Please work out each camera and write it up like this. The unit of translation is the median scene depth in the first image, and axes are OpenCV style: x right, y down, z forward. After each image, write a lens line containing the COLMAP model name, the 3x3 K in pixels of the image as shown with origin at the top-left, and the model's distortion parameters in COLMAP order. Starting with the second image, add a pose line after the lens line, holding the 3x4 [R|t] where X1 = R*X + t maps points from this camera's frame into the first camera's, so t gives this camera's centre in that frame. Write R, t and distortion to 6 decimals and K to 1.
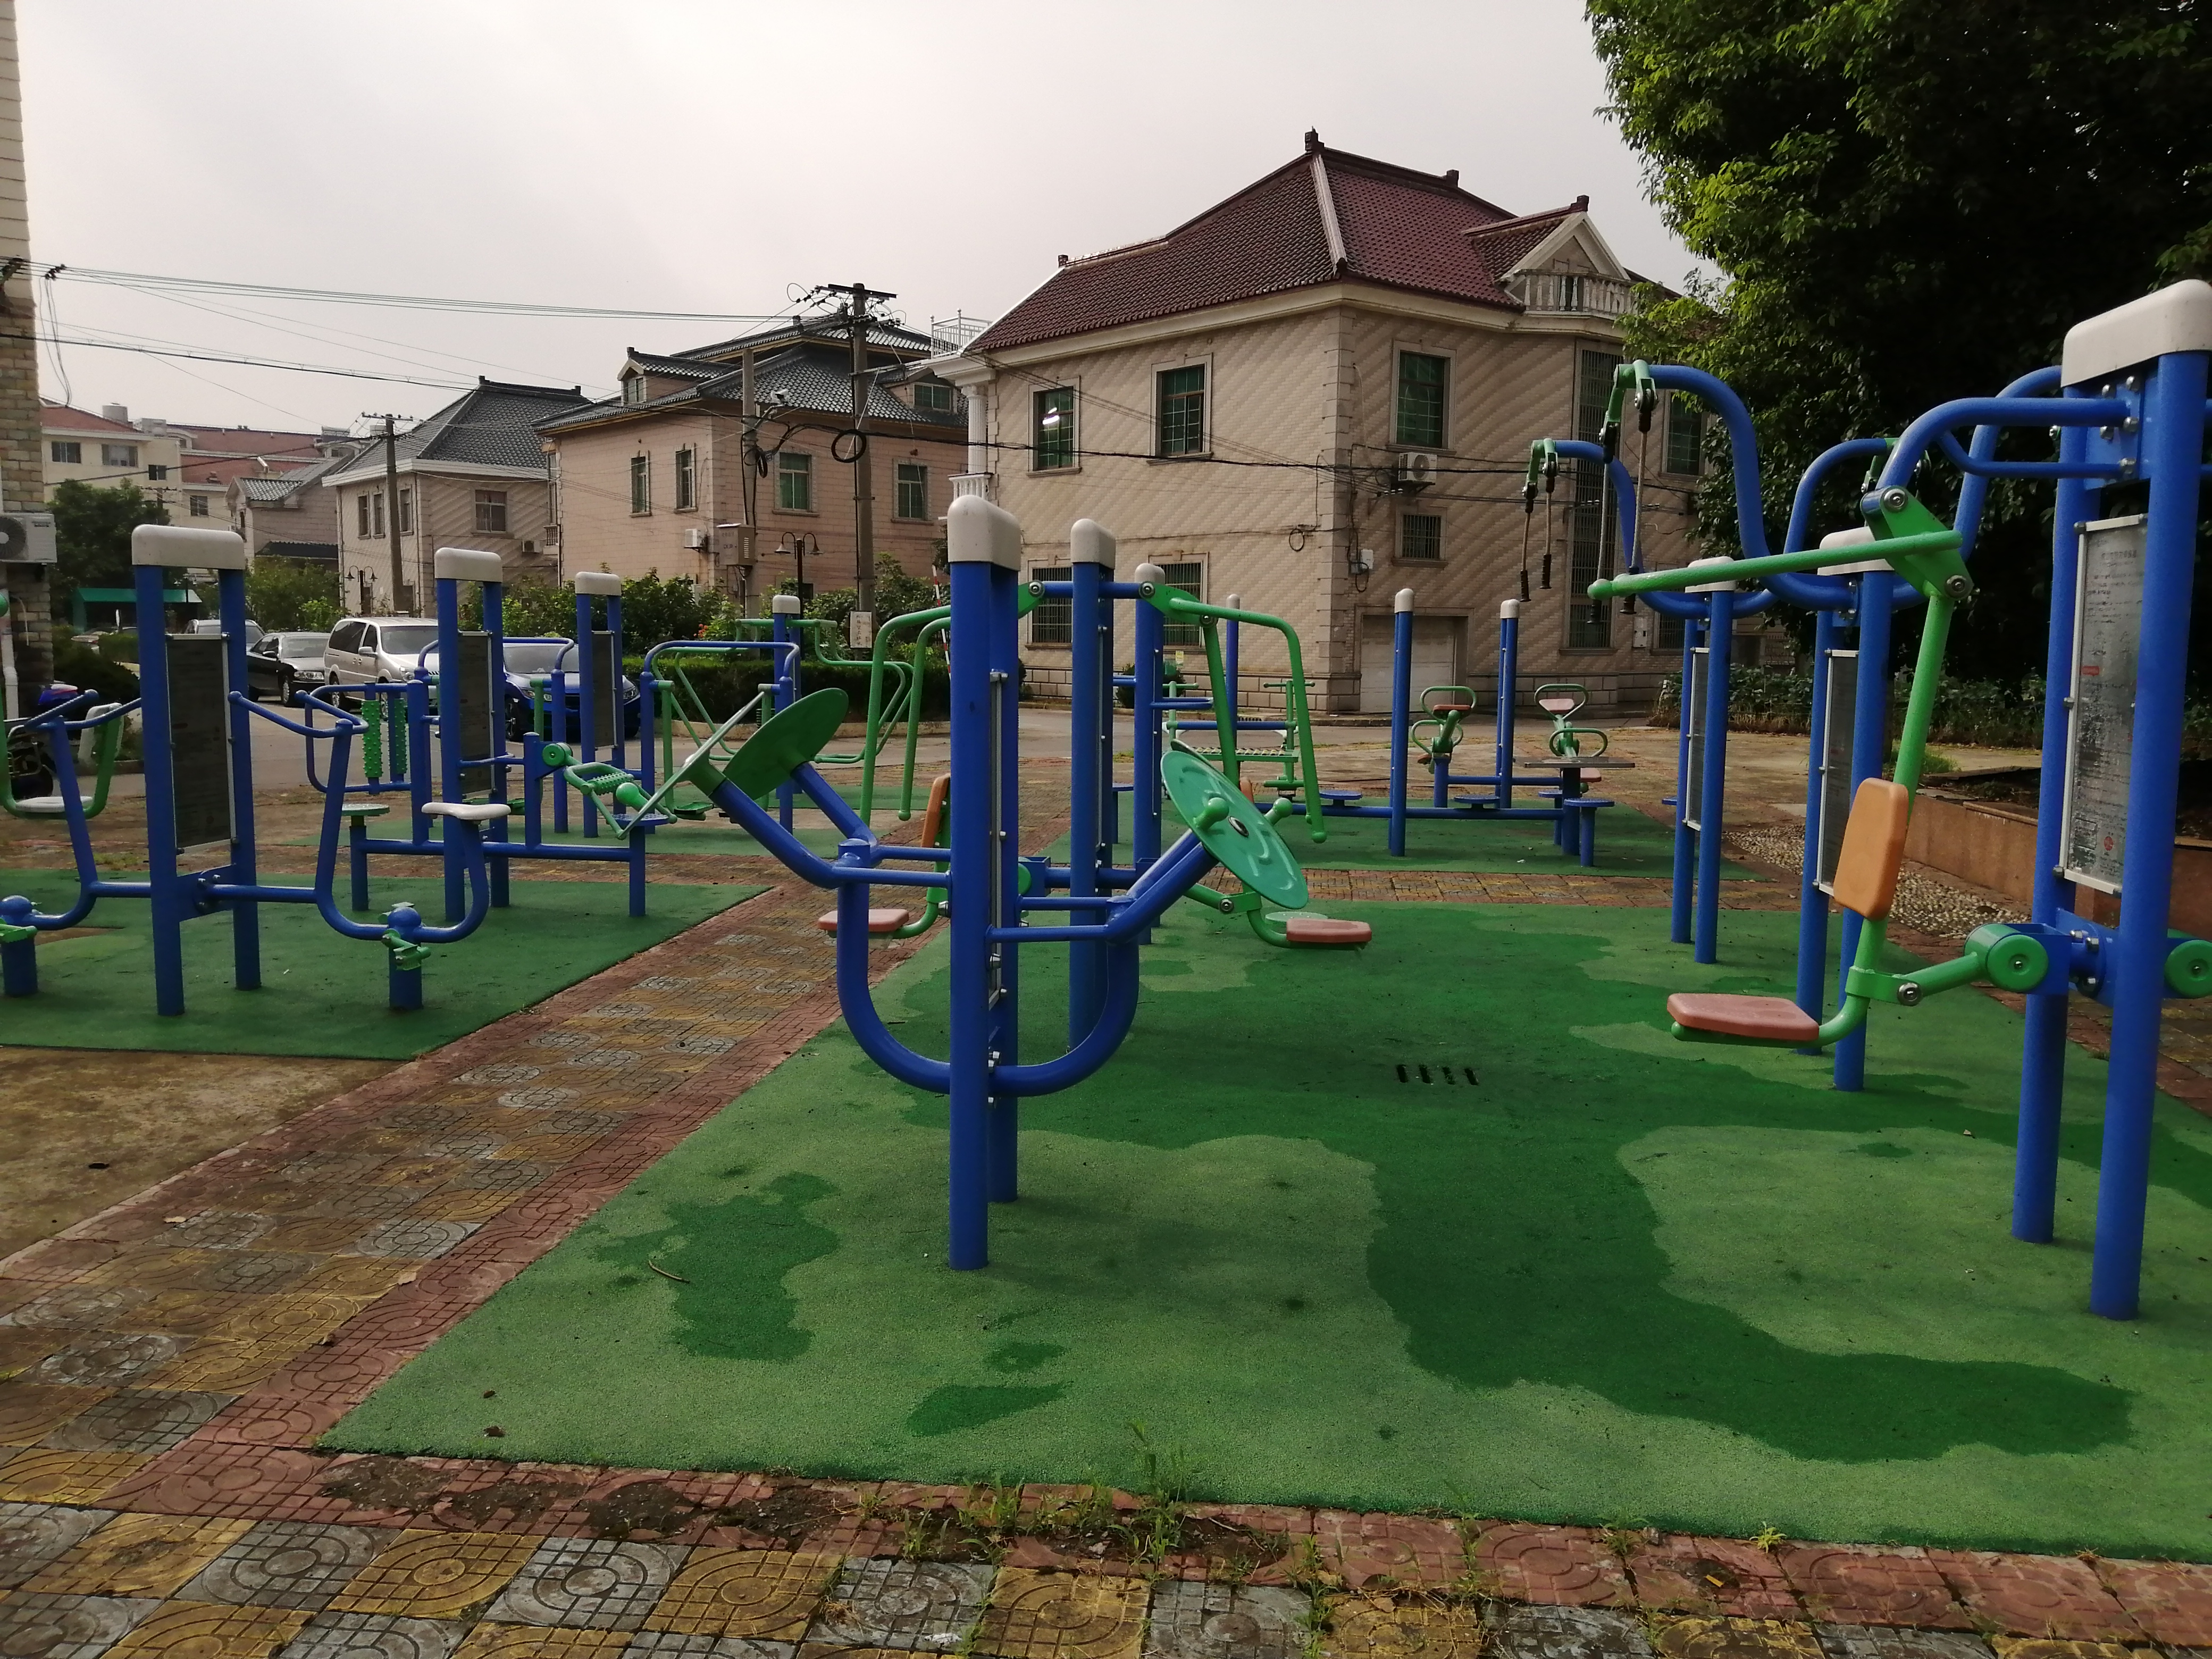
lens RADIAL K [[1715.7, 0, 1071.9], [0, 1715.7, 803.4], [0, 0, 1]] dist [0.139852, -0.168950]
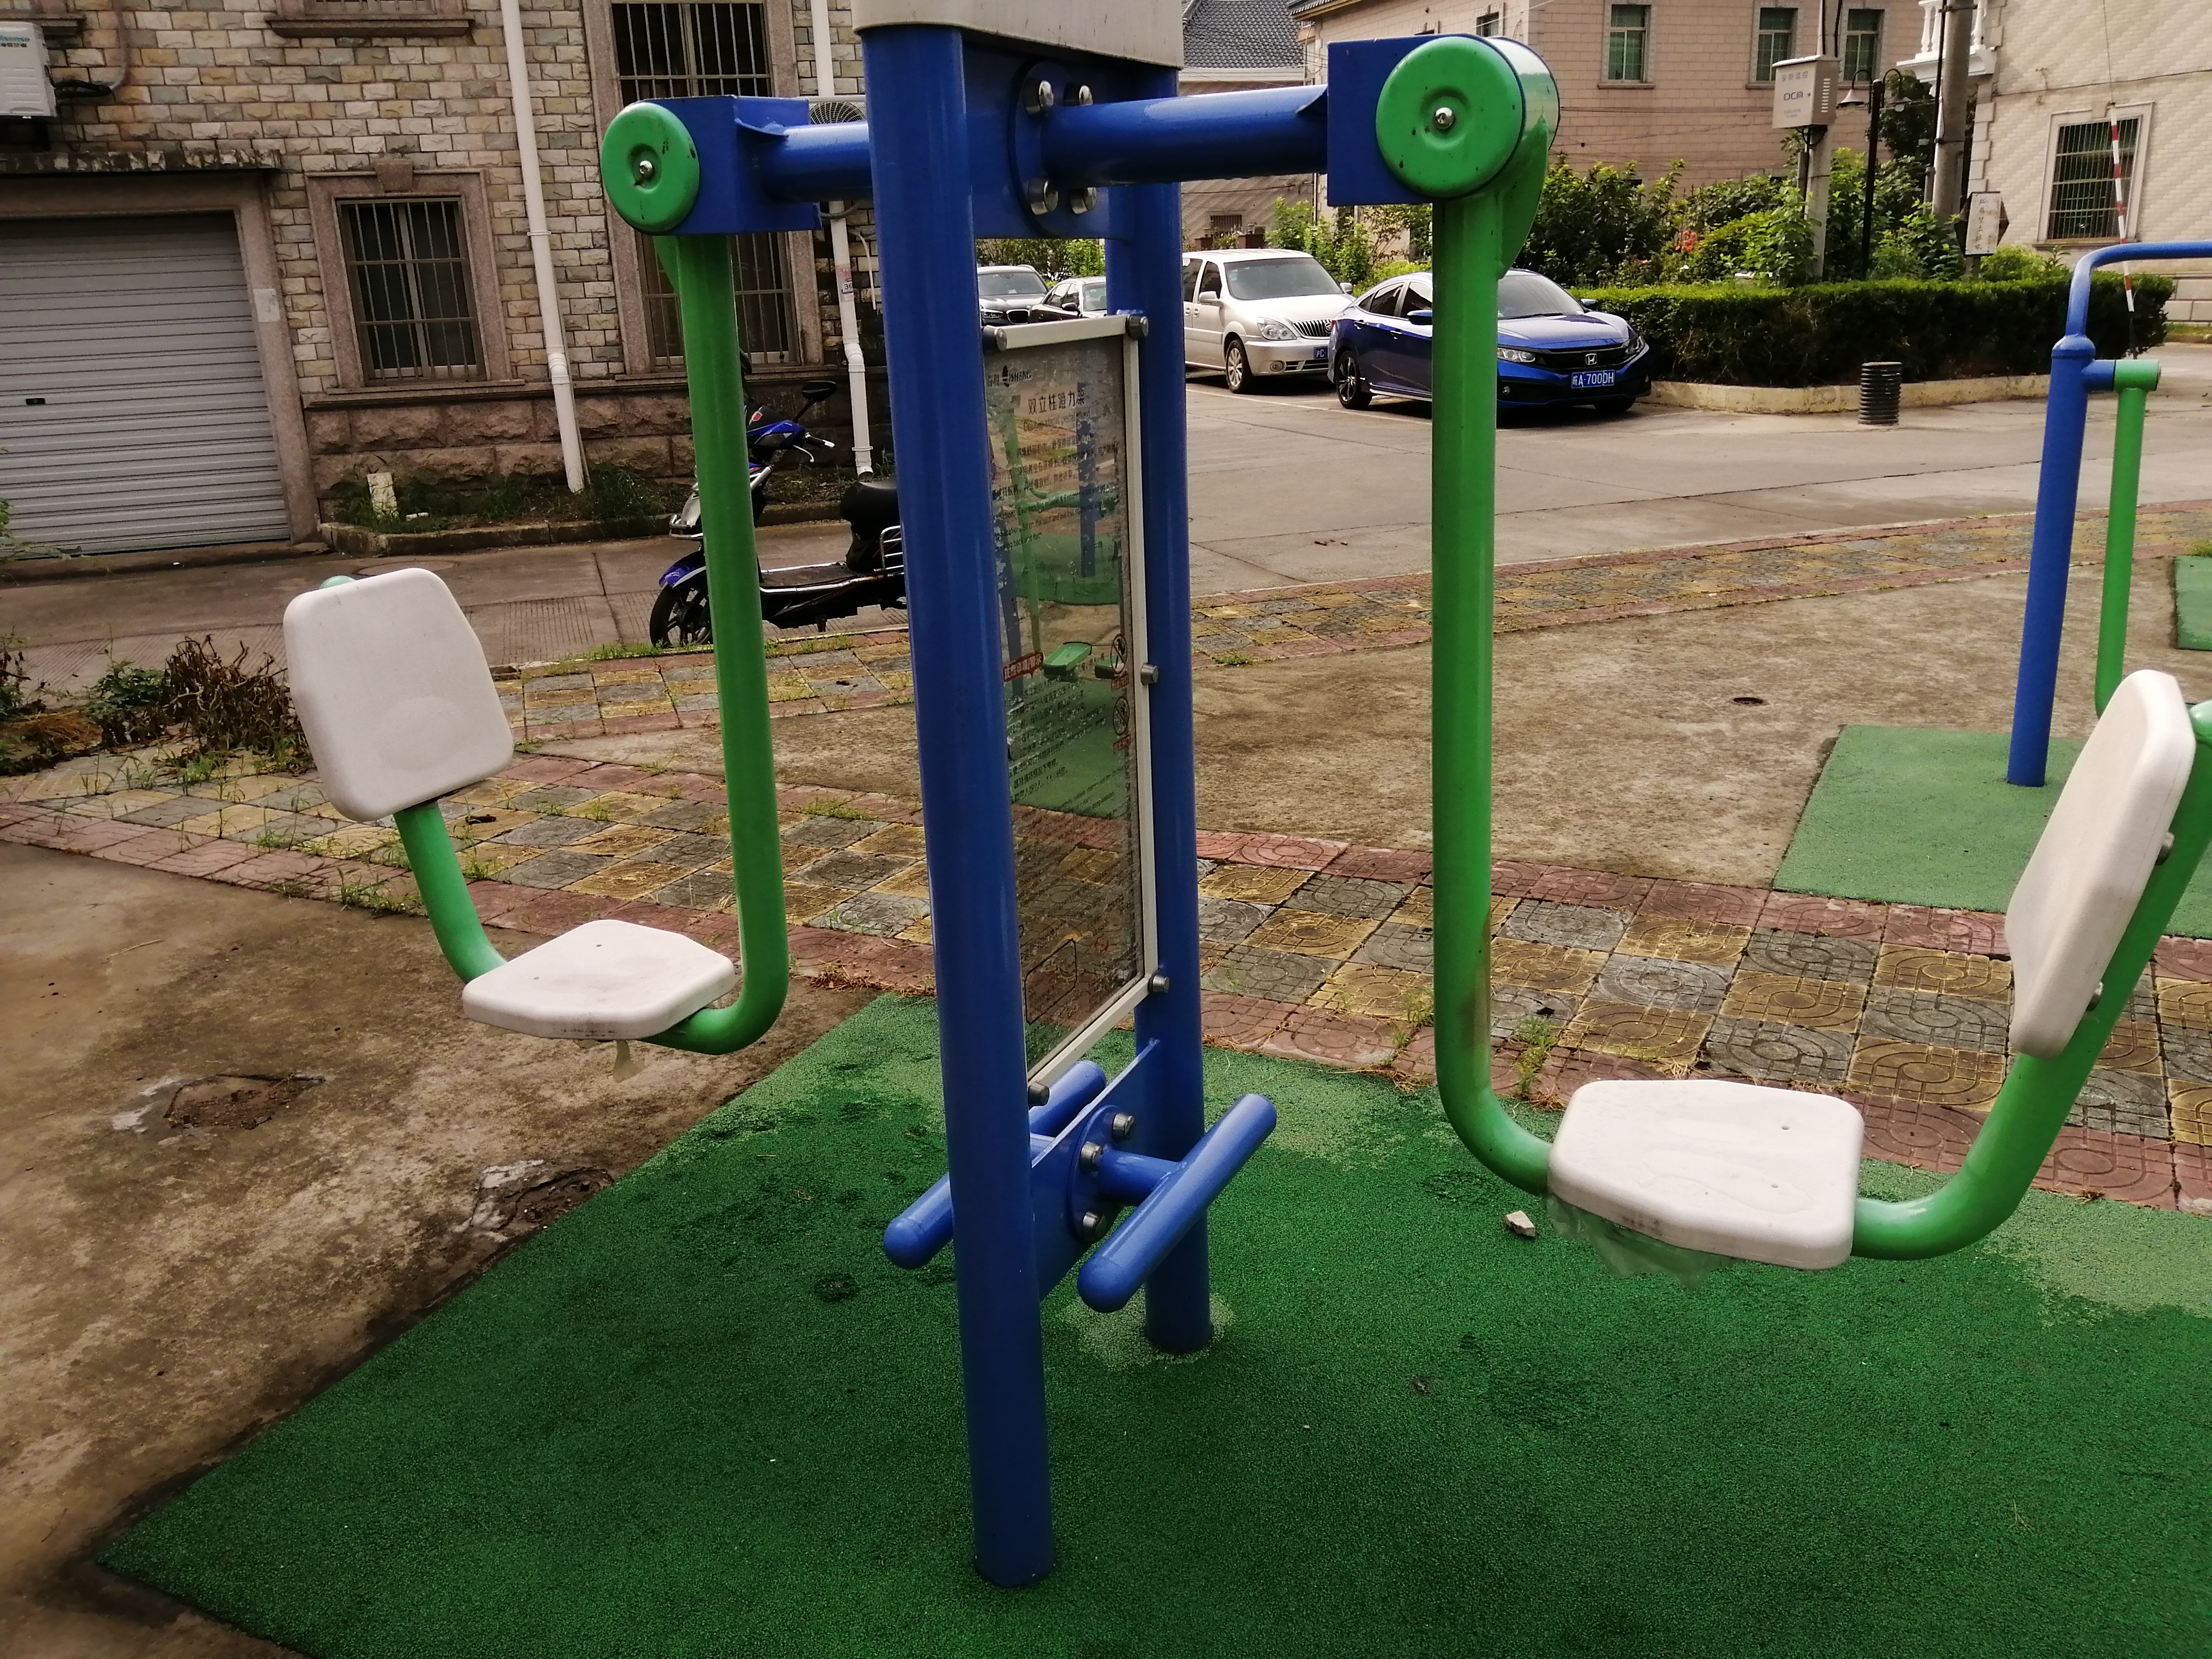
lens RADIAL K [[1752.7, 0, 1066.5], [0, 1752.7, 828.6], [0, 0, 1]] dist [-0.005902, -0.012582]
pose [[0.934168, 0.059023, -0.351917, -0.156017], [0.017427, 0.977502, 0.210203, -0.020409], [0.356407, -0.202498, 0.912123, 0.214165]]
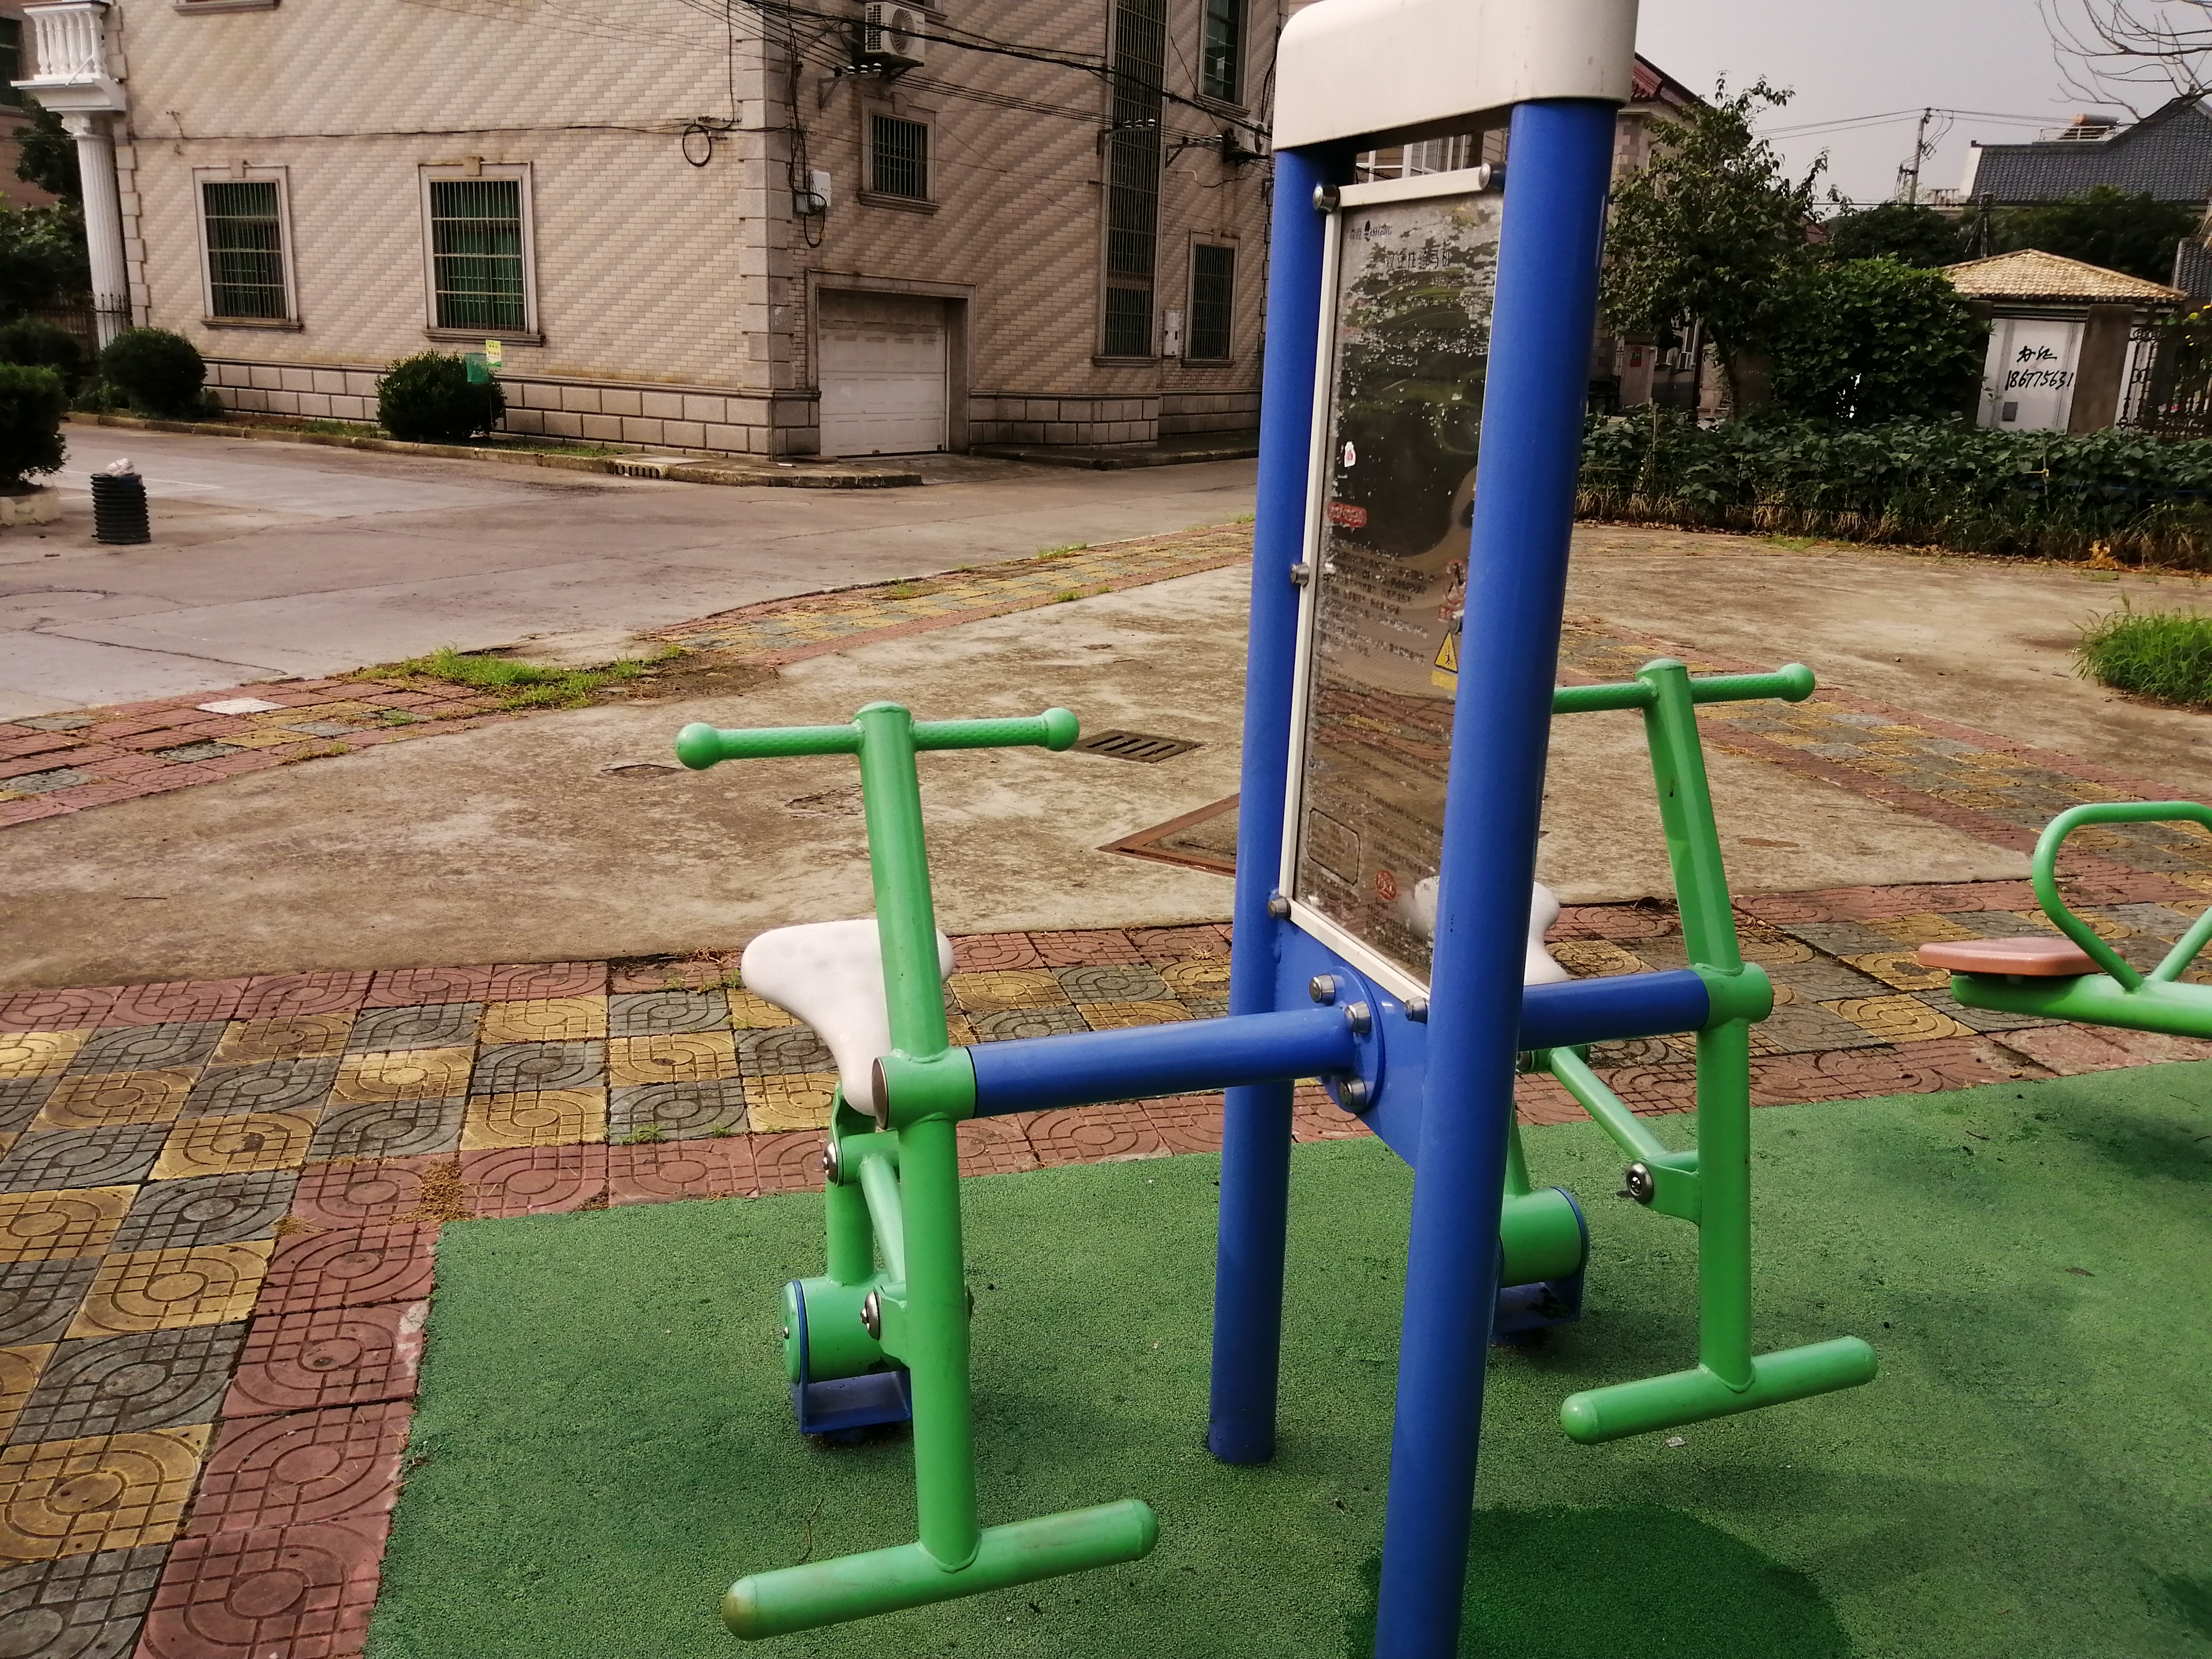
lens RADIAL K [[1760.5, 0, 1106.0], [0, 1760.5, 829.5], [0, 0, 1]] dist [0.097908, -0.178716]
pose [[0.919961, -0.080324, 0.383692, 0.010639], [0.009989, 0.983268, 0.181893, -0.036052], [-0.391883, -0.163501, 0.905370, 0.375153]]
